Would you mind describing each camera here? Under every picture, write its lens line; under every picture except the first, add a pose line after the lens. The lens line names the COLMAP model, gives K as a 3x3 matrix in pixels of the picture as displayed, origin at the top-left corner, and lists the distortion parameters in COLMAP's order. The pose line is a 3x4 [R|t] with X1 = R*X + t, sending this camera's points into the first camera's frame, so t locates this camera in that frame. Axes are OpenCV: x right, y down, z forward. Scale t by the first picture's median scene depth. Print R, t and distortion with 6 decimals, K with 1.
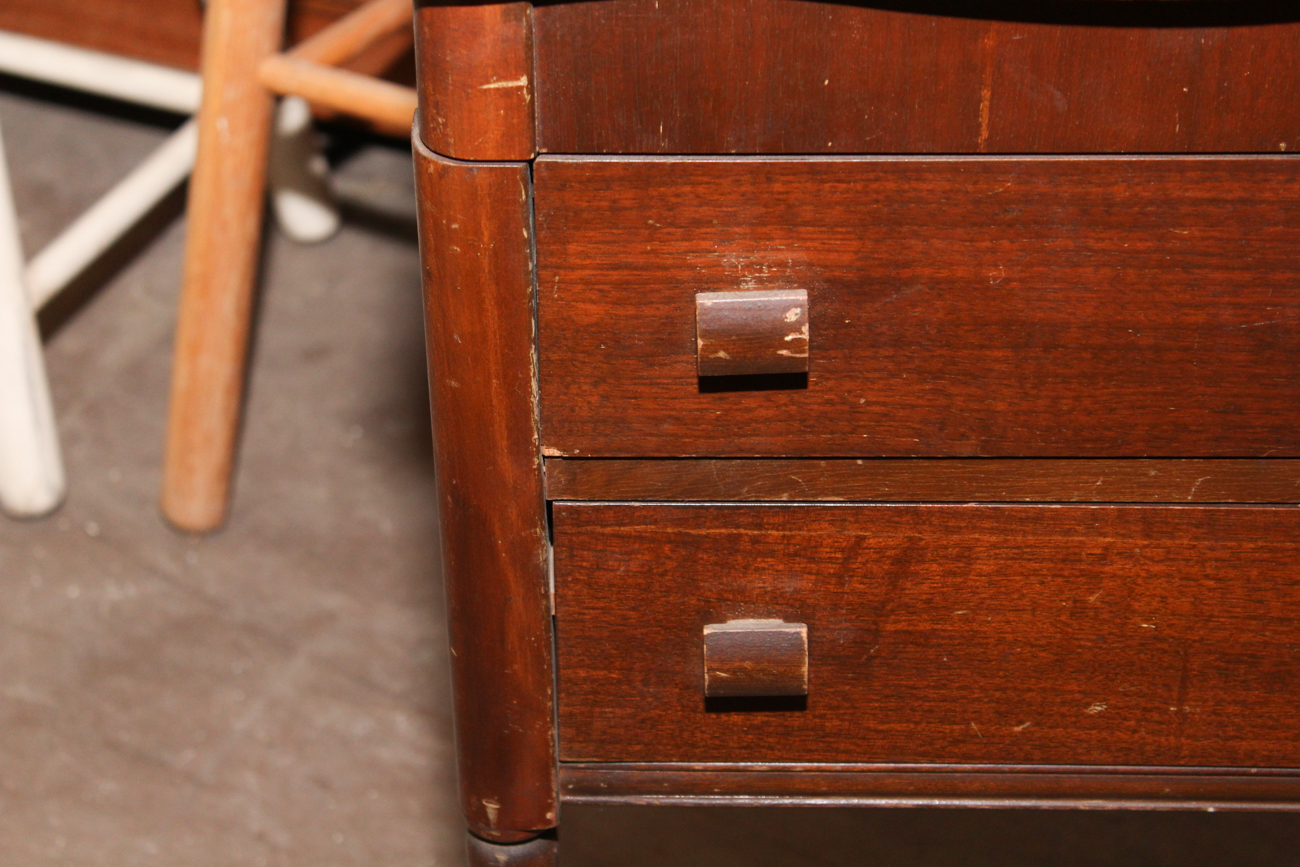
lens RADIAL K [[2747.4, 0, 649.5], [0, 2747.4, 453.8], [0, 0, 1]] dist [0.058452, -0.060602]
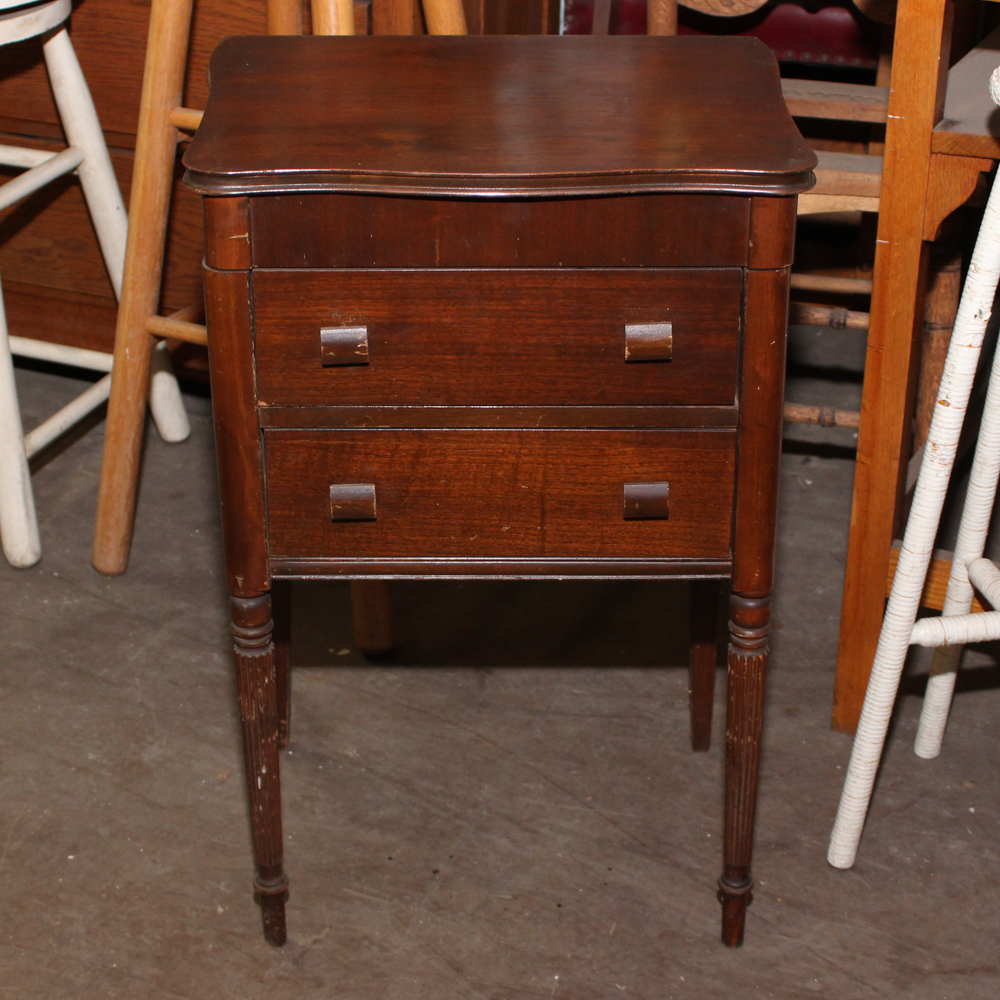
lens RADIAL K [[1735.9, 0, 418.8], [0, 1735.9, 502.1], [0, 0, 1]] dist [-0.078998, -0.010051]
pose [[0.999932, -0.001509, 0.011602, 0.077835], [0.002580, 0.995676, -0.092856, 0.213893], [-0.011412, 0.092879, 0.995612, -0.446020]]
